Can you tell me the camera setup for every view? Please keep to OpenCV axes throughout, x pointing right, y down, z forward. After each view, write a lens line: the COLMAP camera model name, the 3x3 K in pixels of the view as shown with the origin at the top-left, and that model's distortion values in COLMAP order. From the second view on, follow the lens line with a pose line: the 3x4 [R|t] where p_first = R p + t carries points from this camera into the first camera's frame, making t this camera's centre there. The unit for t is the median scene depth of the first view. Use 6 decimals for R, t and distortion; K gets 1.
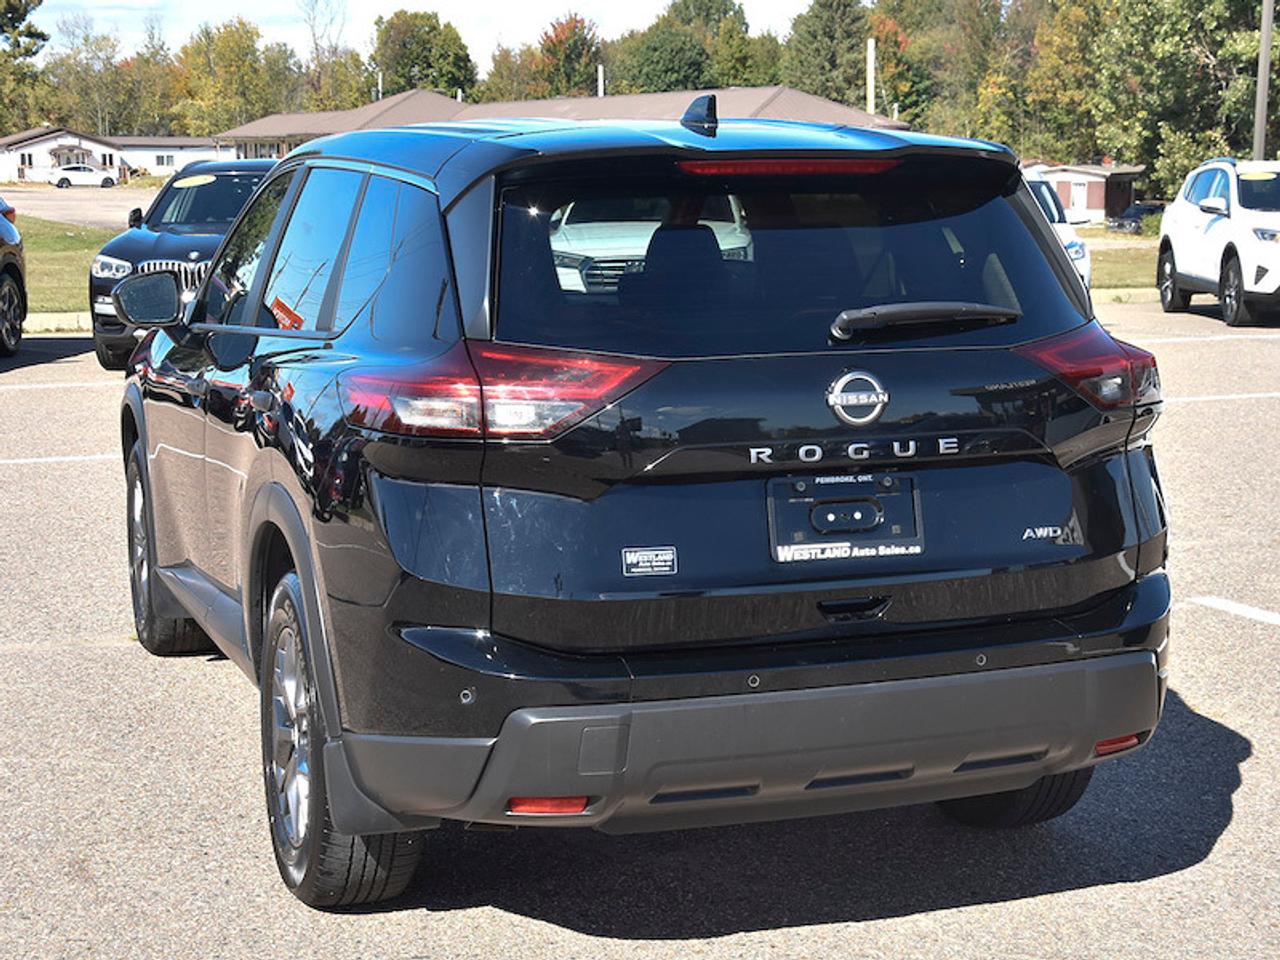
lens RADIAL K [[1684.2, 0, 637.1], [0, 1684.2, 480.4], [0, 0, 1]] dist [-0.010396, 0.000000]
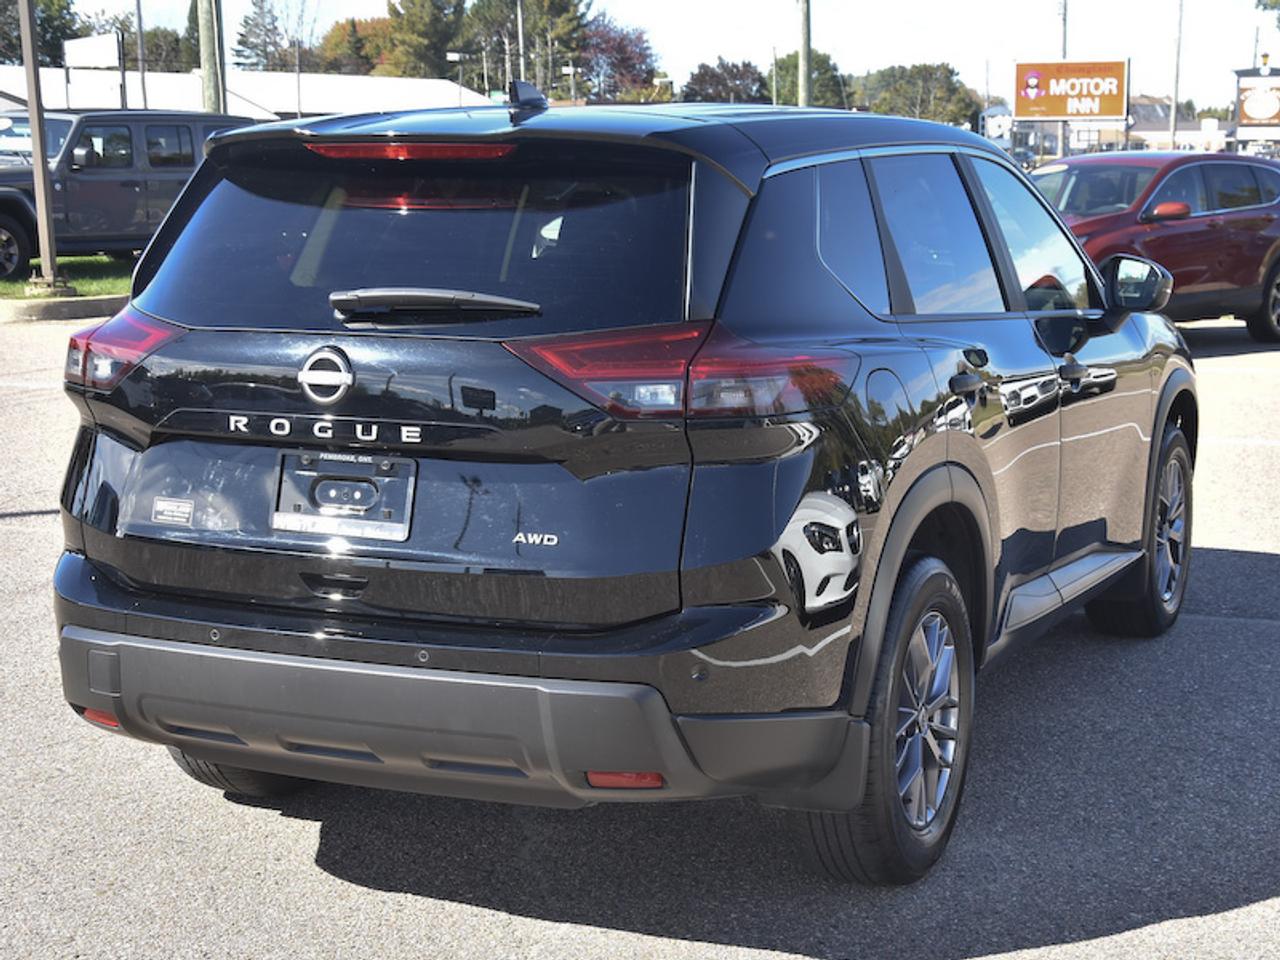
lens RADIAL K [[1684.2, 0, 637.3], [0, 1684.2, 479.2], [0, 0, 1]] dist [-0.010396, 0.000000]
pose [[0.834894, 0.115017, -0.538259, 0.834944], [-0.110936, 0.993017, 0.040119, -0.049181], [0.539115, 0.026217, 0.841824, 0.244237]]
